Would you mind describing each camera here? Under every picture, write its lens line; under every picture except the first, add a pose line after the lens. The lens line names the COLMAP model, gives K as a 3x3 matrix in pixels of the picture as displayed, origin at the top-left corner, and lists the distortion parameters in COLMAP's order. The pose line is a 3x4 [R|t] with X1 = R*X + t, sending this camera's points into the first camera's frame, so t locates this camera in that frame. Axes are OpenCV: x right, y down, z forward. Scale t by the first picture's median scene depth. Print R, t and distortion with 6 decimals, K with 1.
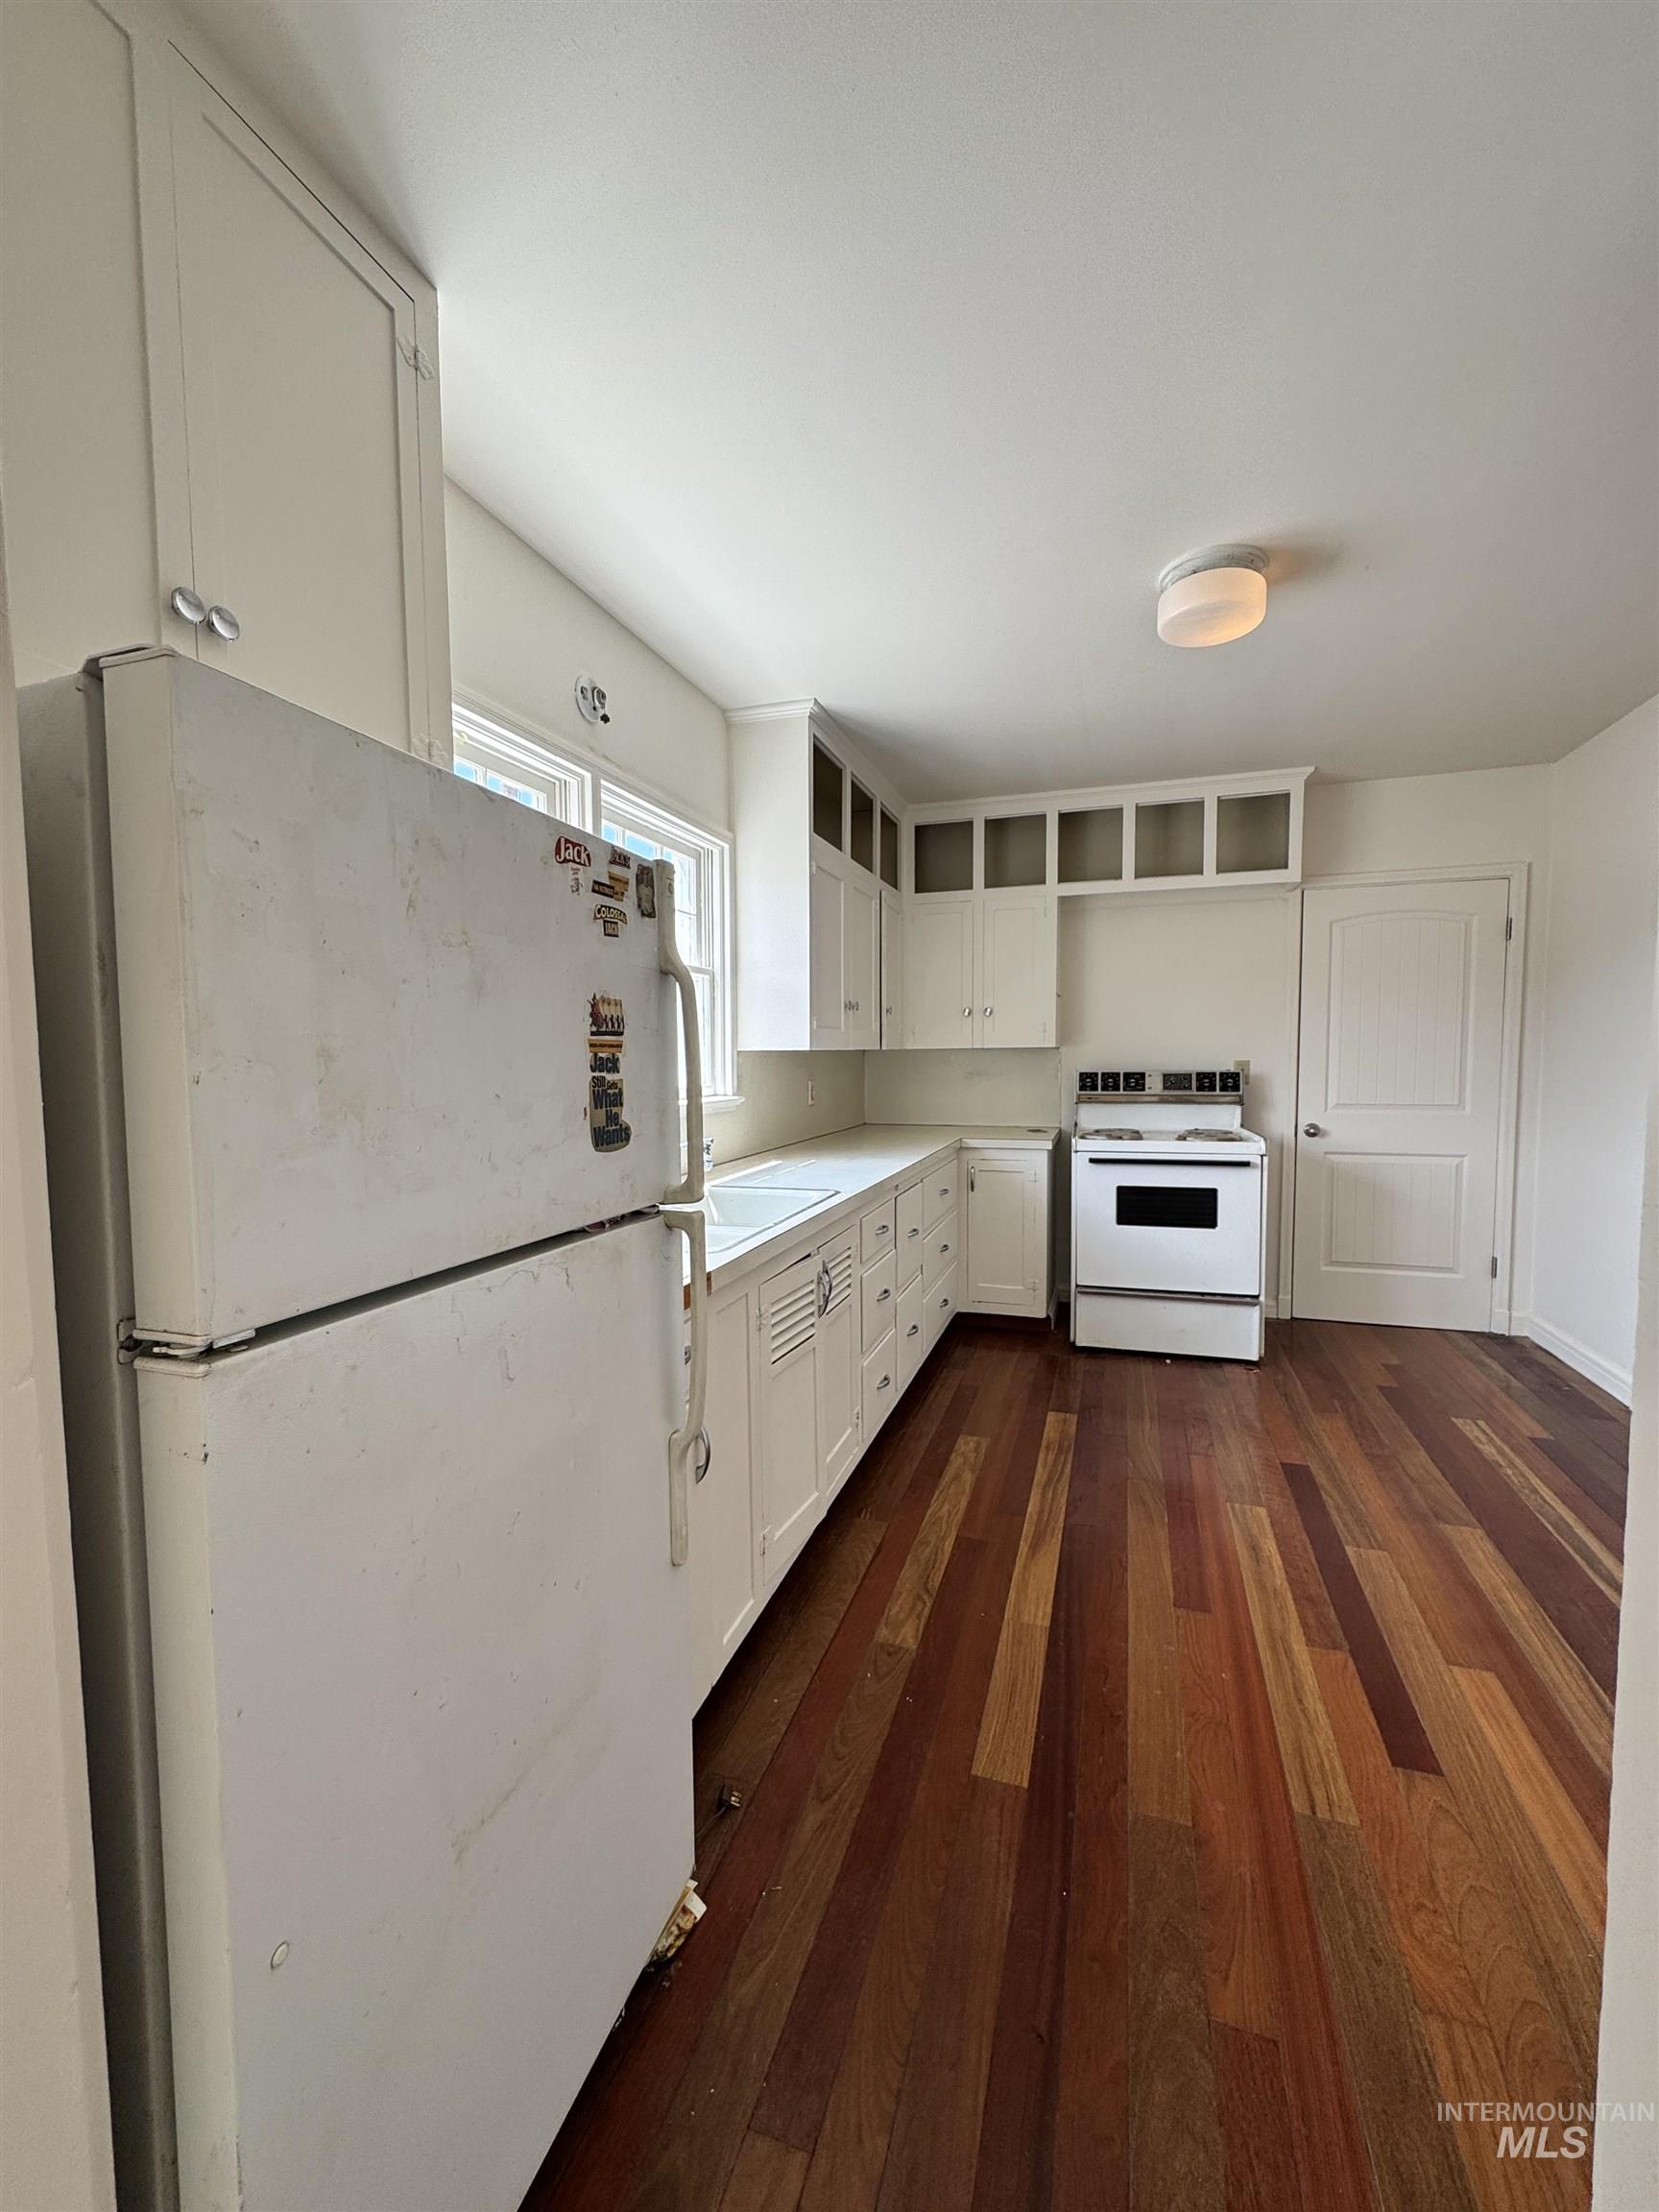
lens RADIAL K [[885.5, 0, 832.6], [0, 885.5, 1111.7], [0, 0, 1]] dist [-0.000257, -0.000216]
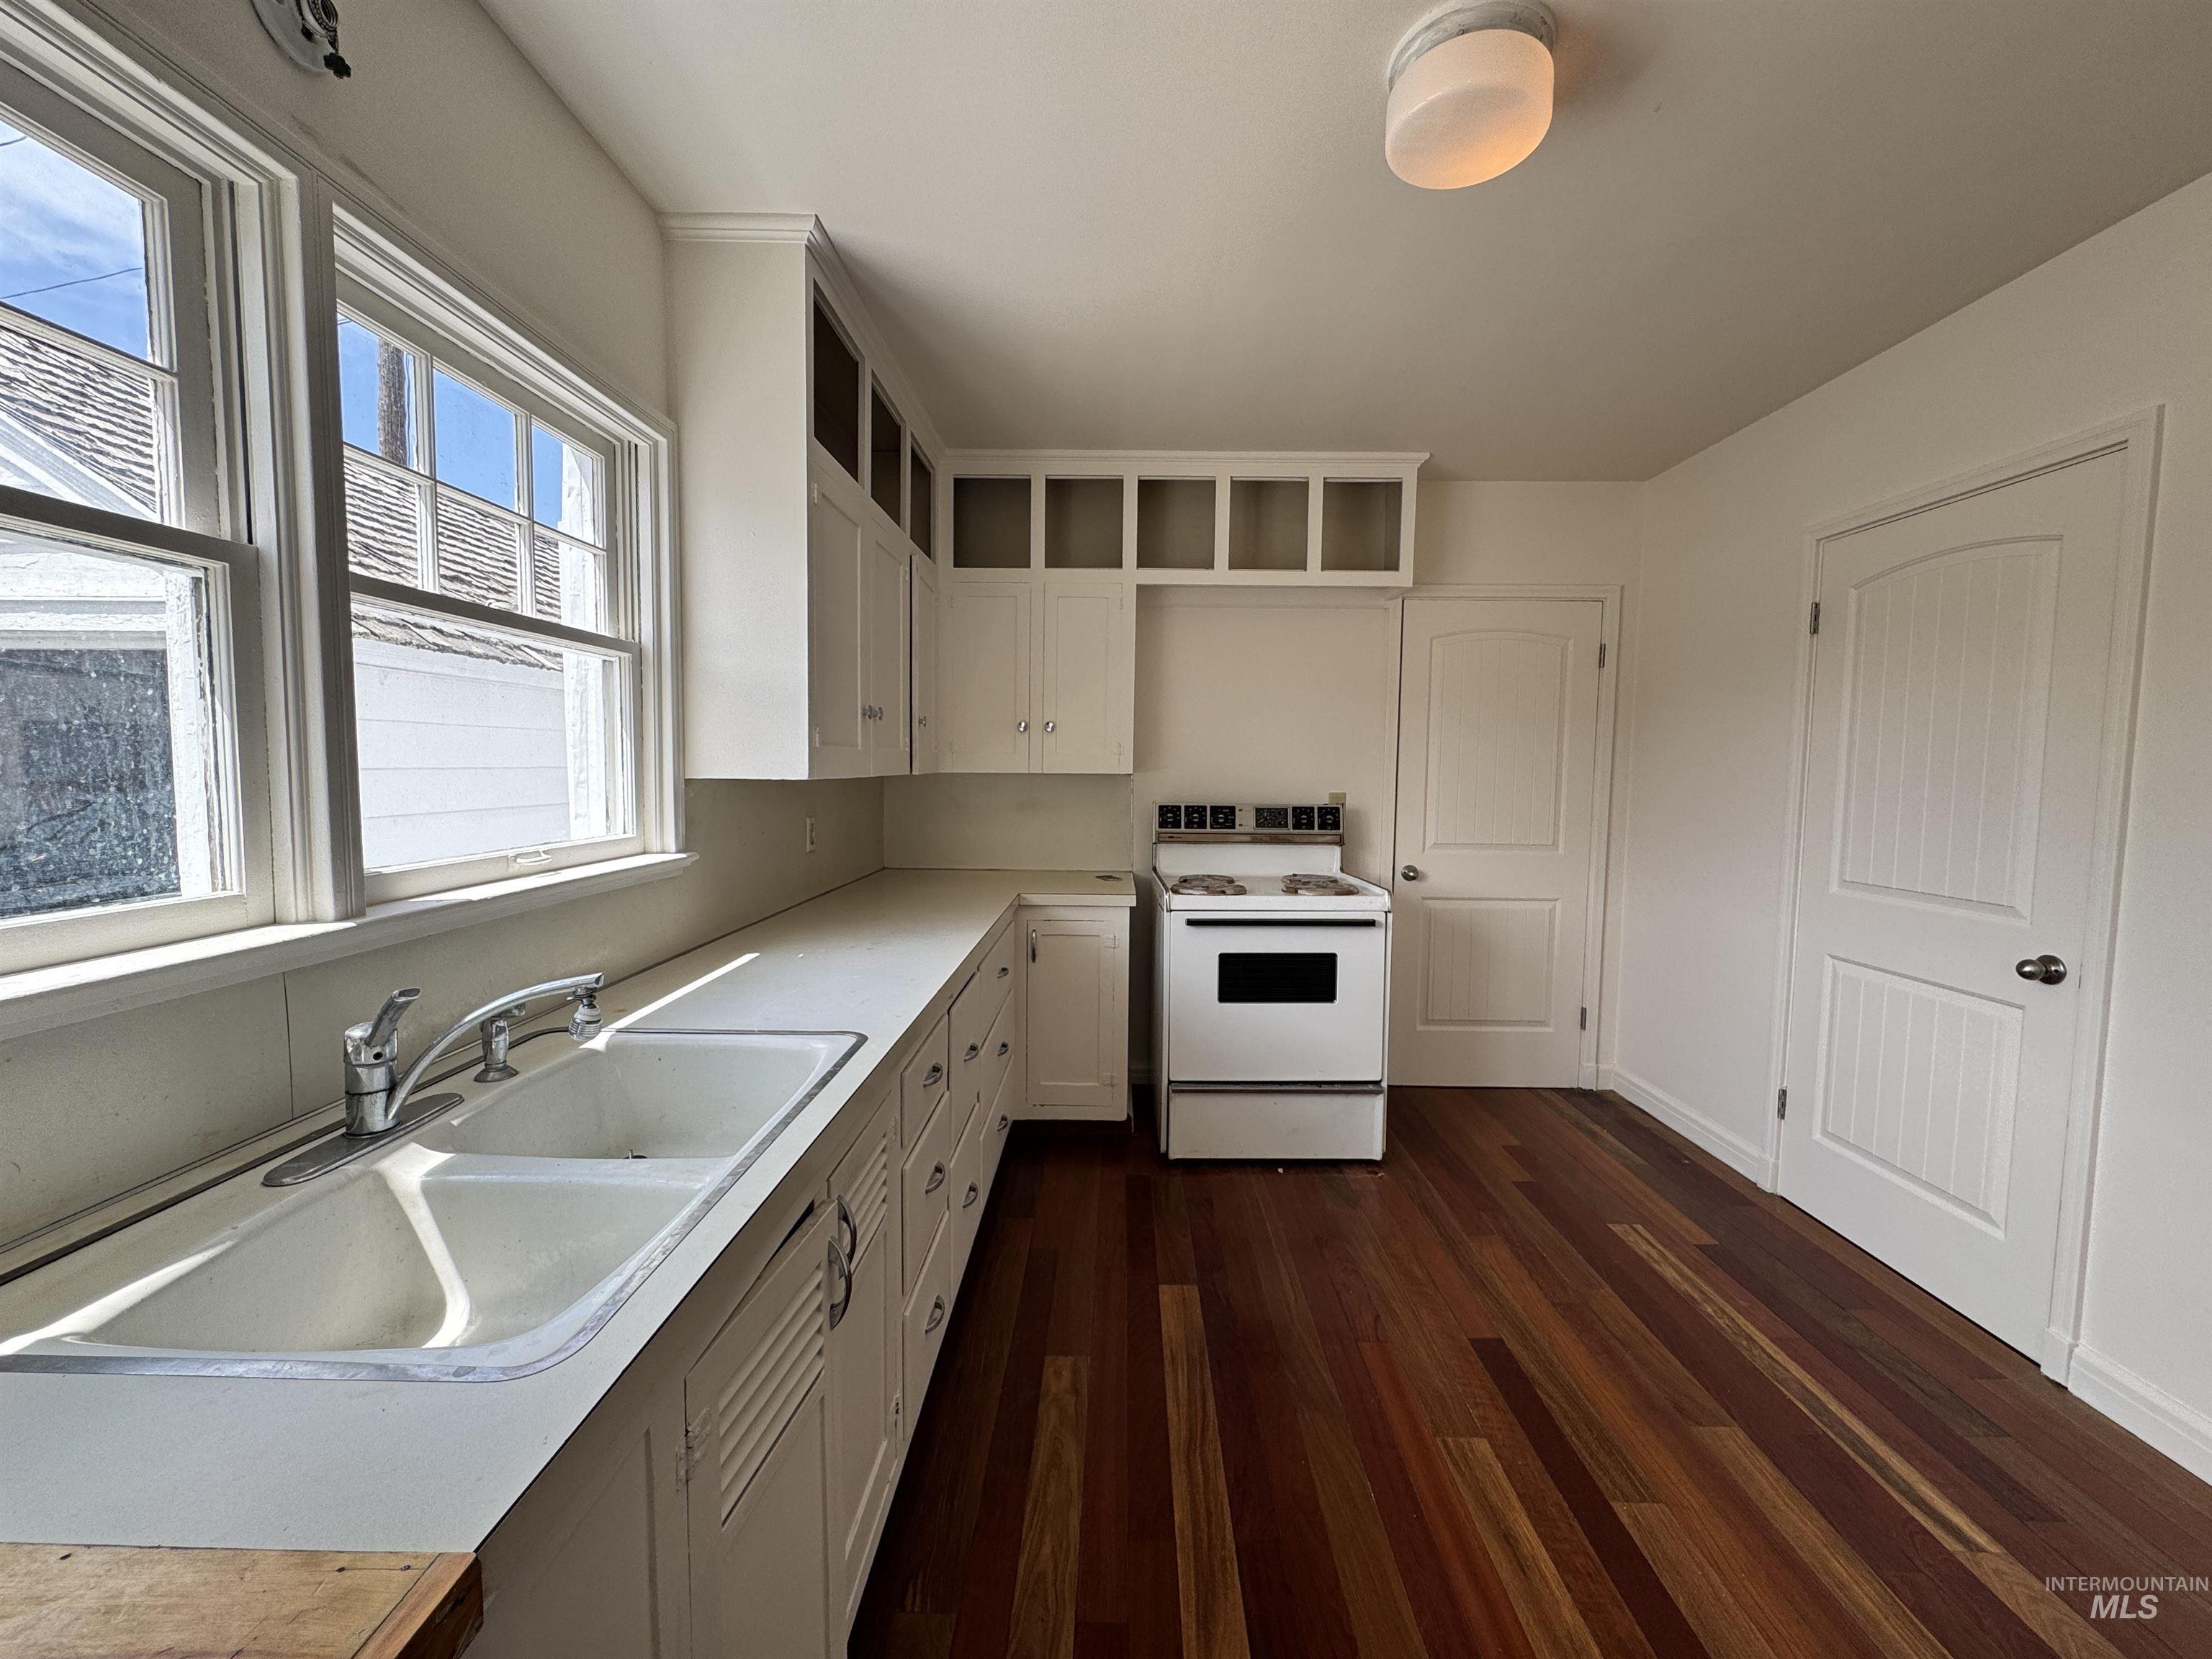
lens RADIAL K [[884.4, 0, 1107.2], [0, 884.4, 827.5], [0, 0, 1]] dist [-0.001477, -0.000107]
pose [[0.954800, -0.002449, 0.297238, -0.008313], [0.000942, 0.999986, 0.005211, -0.032069], [-0.297246, -0.004696, 0.954789, 0.273944]]
